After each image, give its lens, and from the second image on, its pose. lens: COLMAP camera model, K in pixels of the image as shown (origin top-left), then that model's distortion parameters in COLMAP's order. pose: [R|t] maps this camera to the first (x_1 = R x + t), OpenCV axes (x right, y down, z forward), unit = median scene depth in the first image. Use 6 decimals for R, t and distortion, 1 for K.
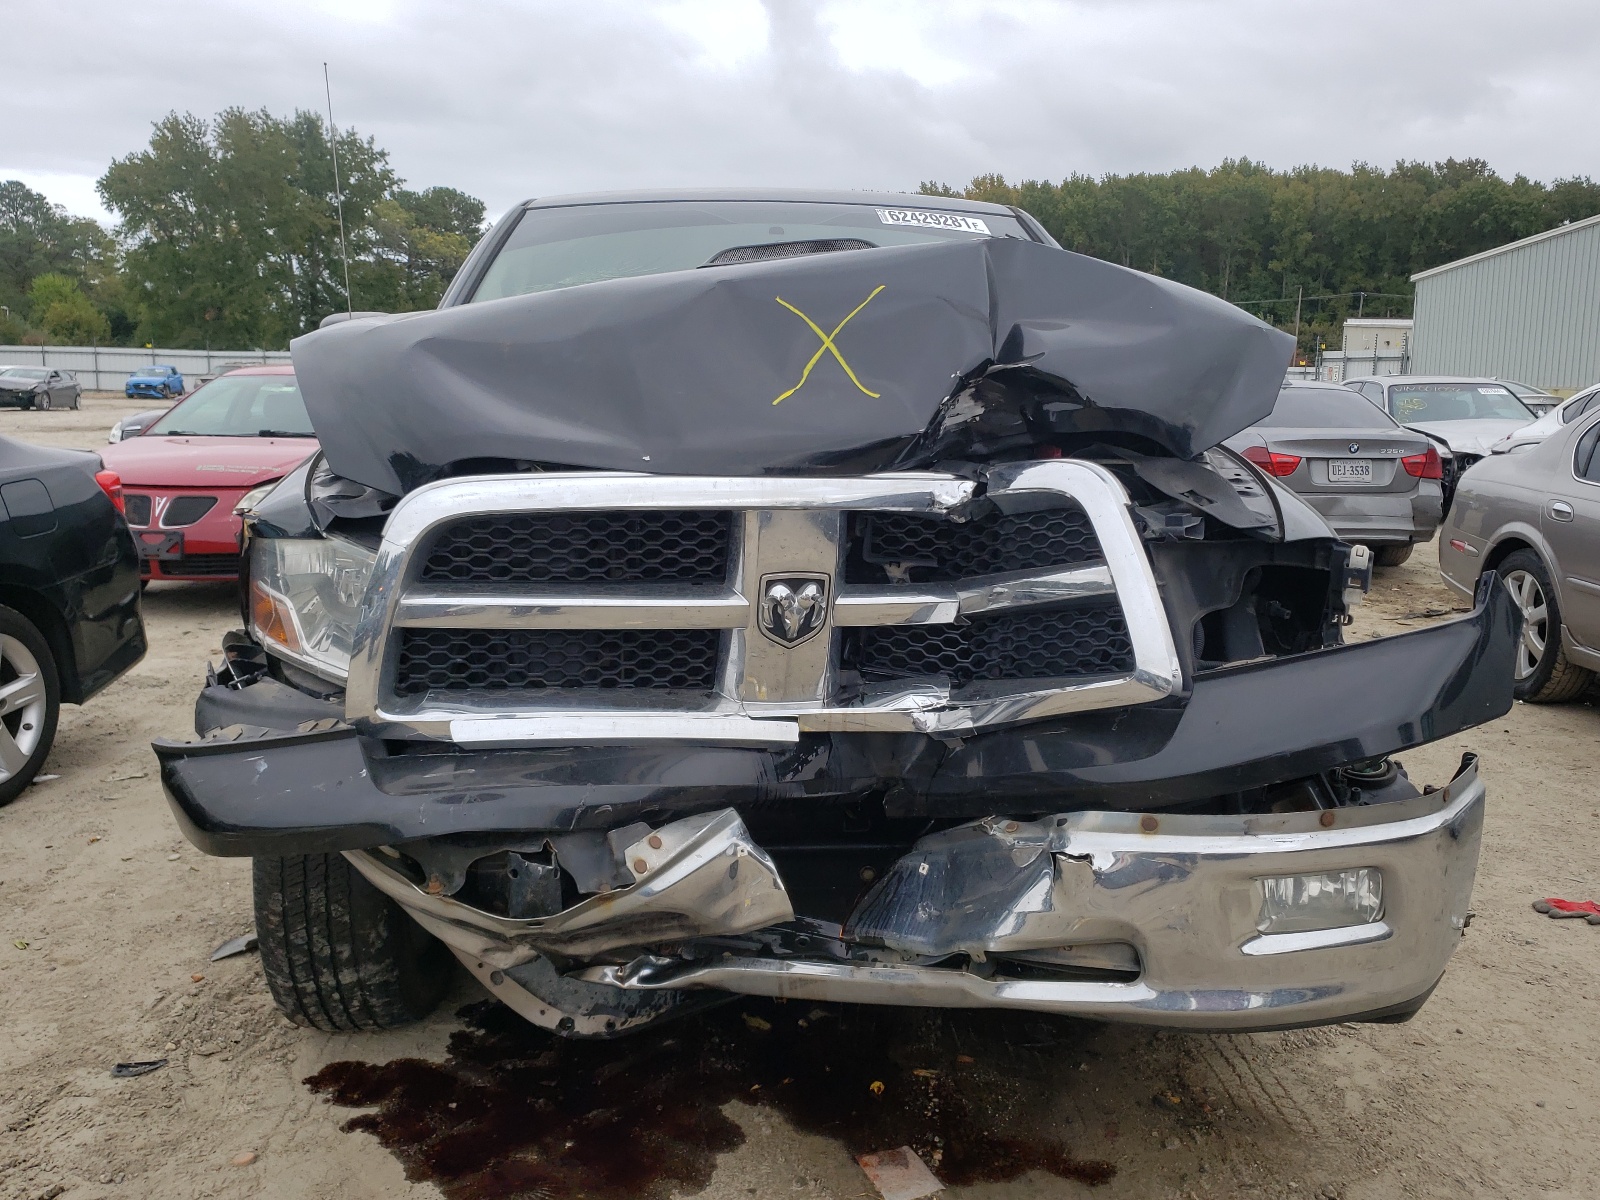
lens RADIAL K [[1410.7, 0, 804.6], [0, 1410.7, 600.2], [0, 0, 1]] dist [0.033811, -0.012829]
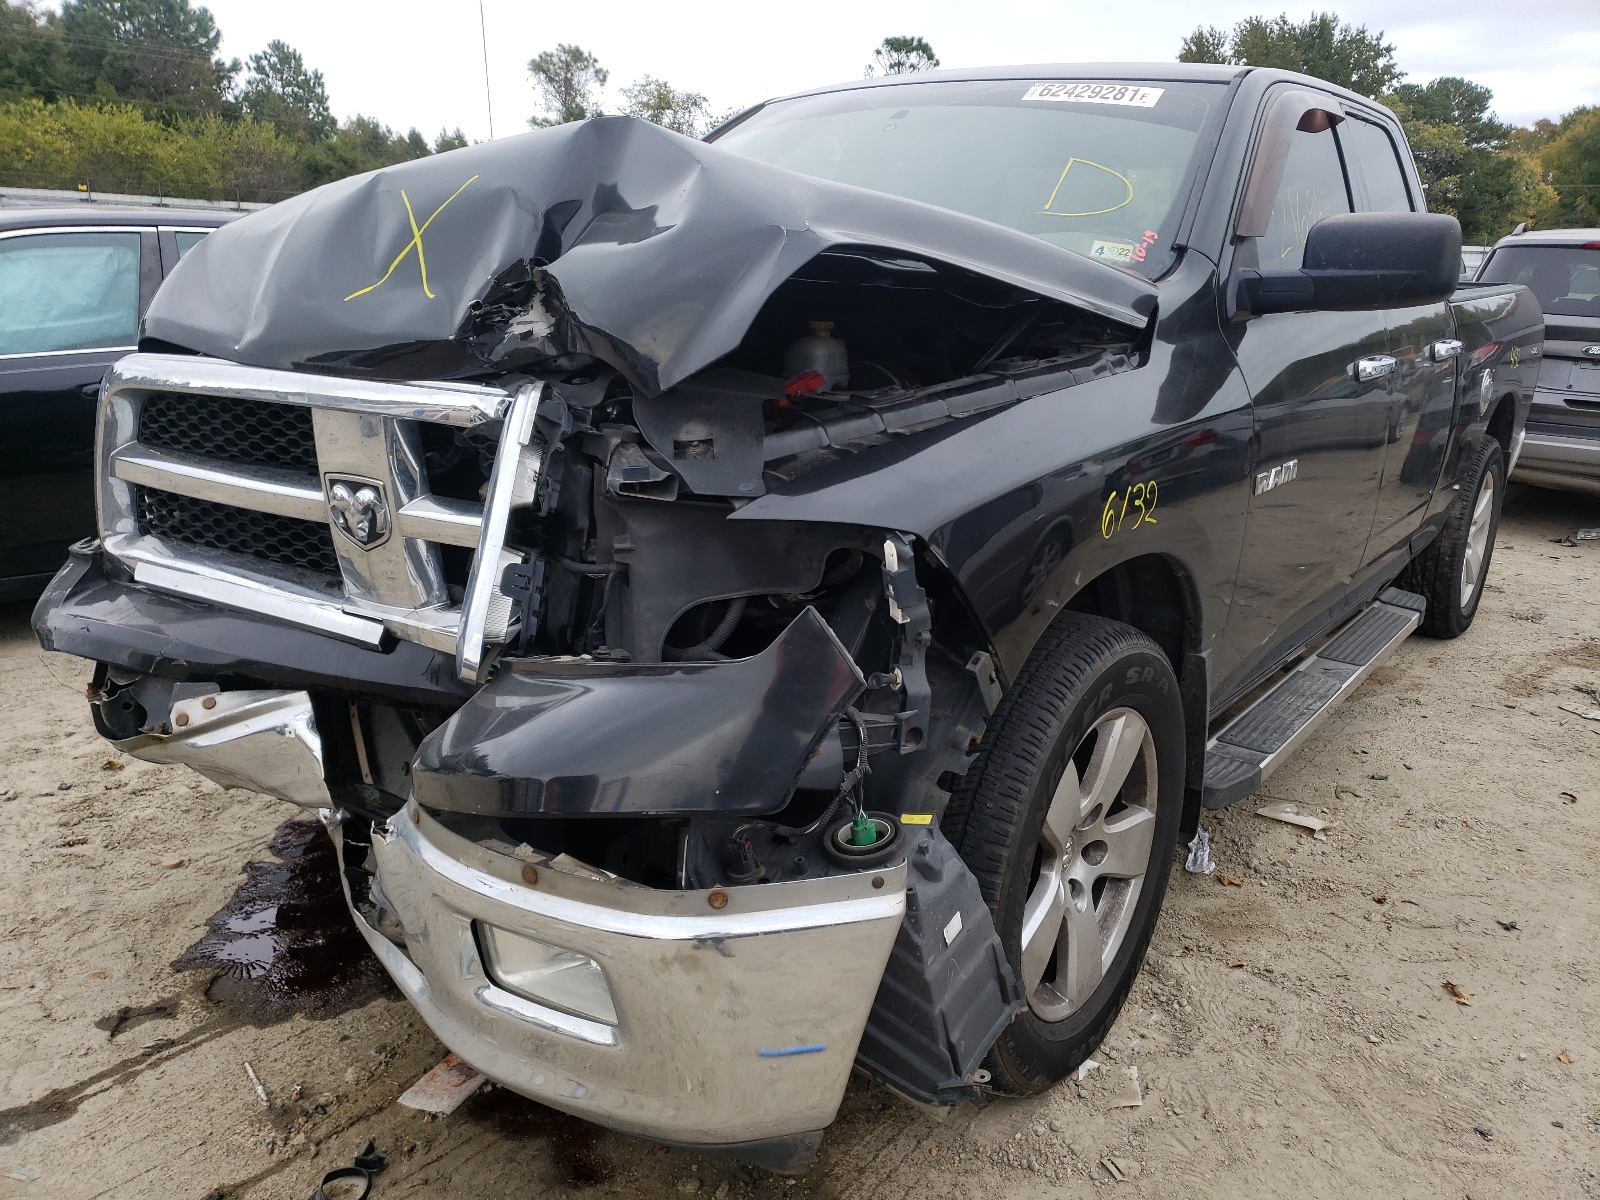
lens RADIAL K [[1236.0, 0, 809.9], [0, 1236.0, 603.6], [0, 0, 1]] dist [0.027941, -0.022034]
pose [[0.775643, 0.190603, -0.601704, 0.680811], [-0.123875, 0.980744, 0.150987, -0.088908], [0.618896, -0.042576, 0.784318, 0.445284]]
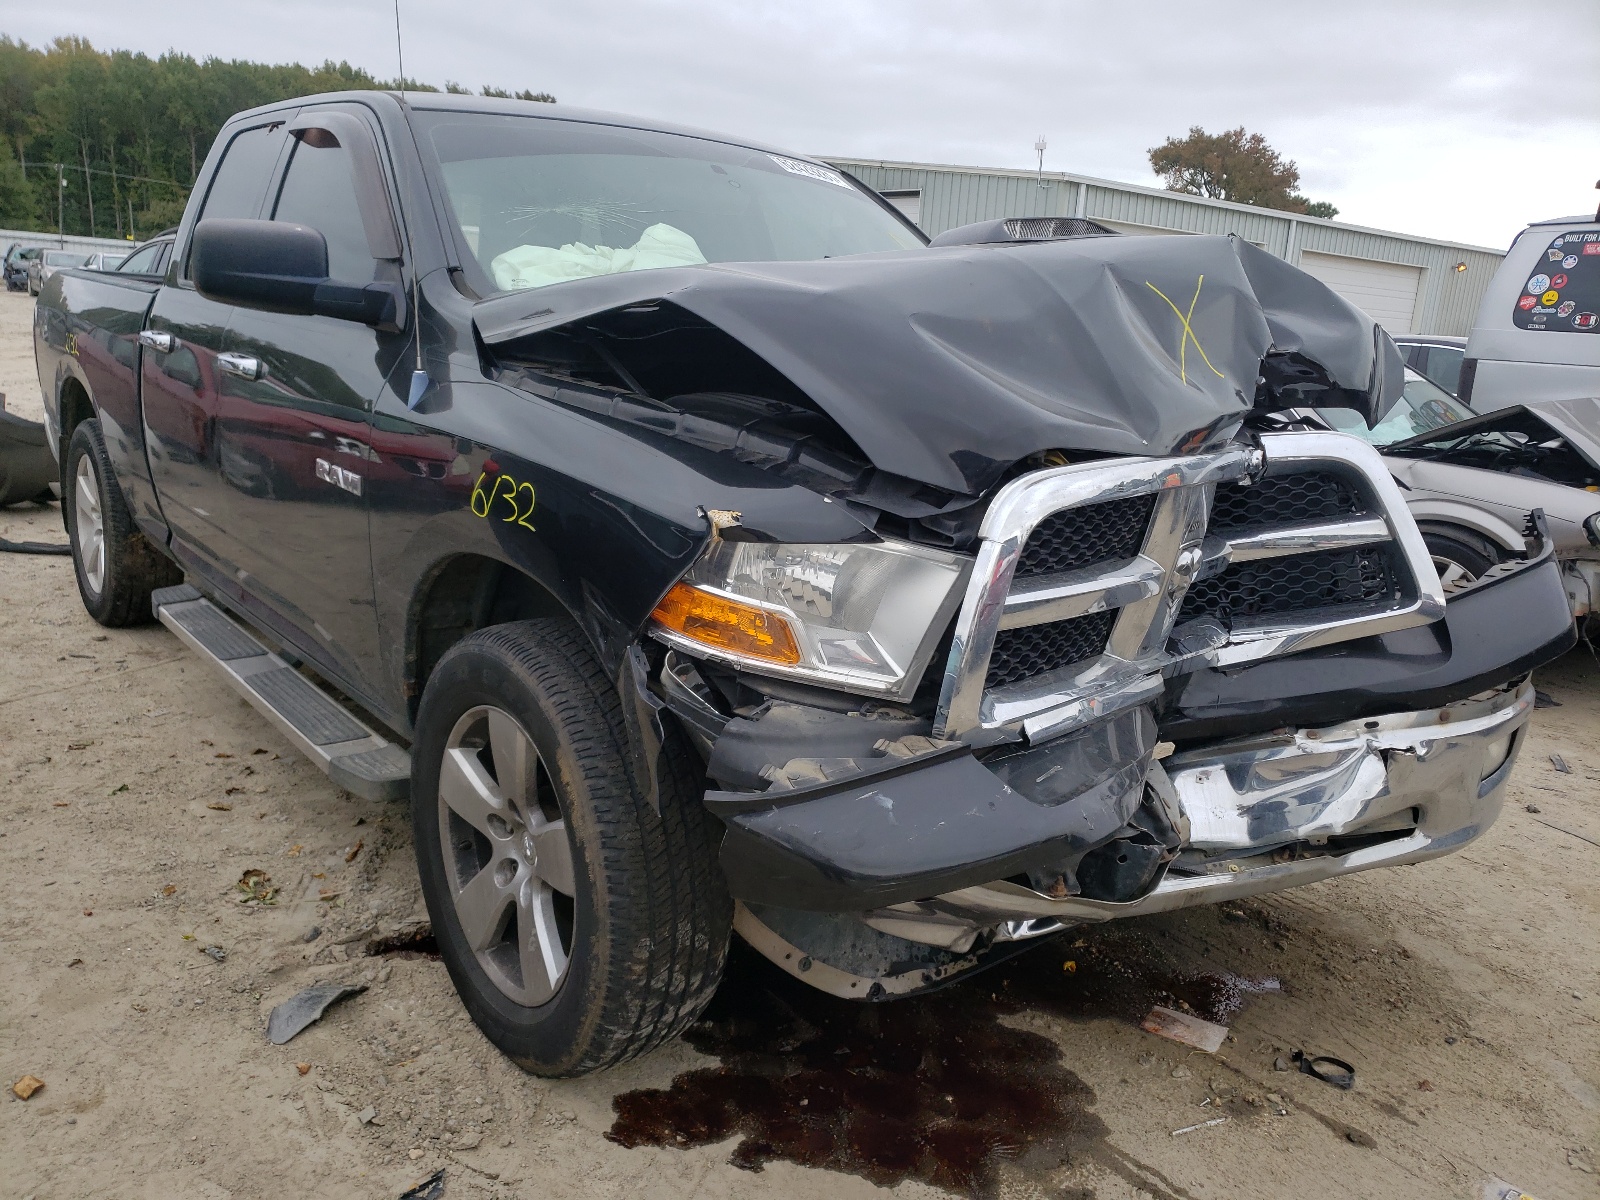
lens RADIAL K [[1236.0, 0, 804.2], [0, 1236.0, 598.2], [0, 0, 1]] dist [0.027941, -0.022034]
pose [[0.800821, -0.097610, 0.590896, -0.720827], [0.036863, 0.992792, 0.114040, -0.083510], [-0.597768, -0.069543, 0.798647, 0.349087]]
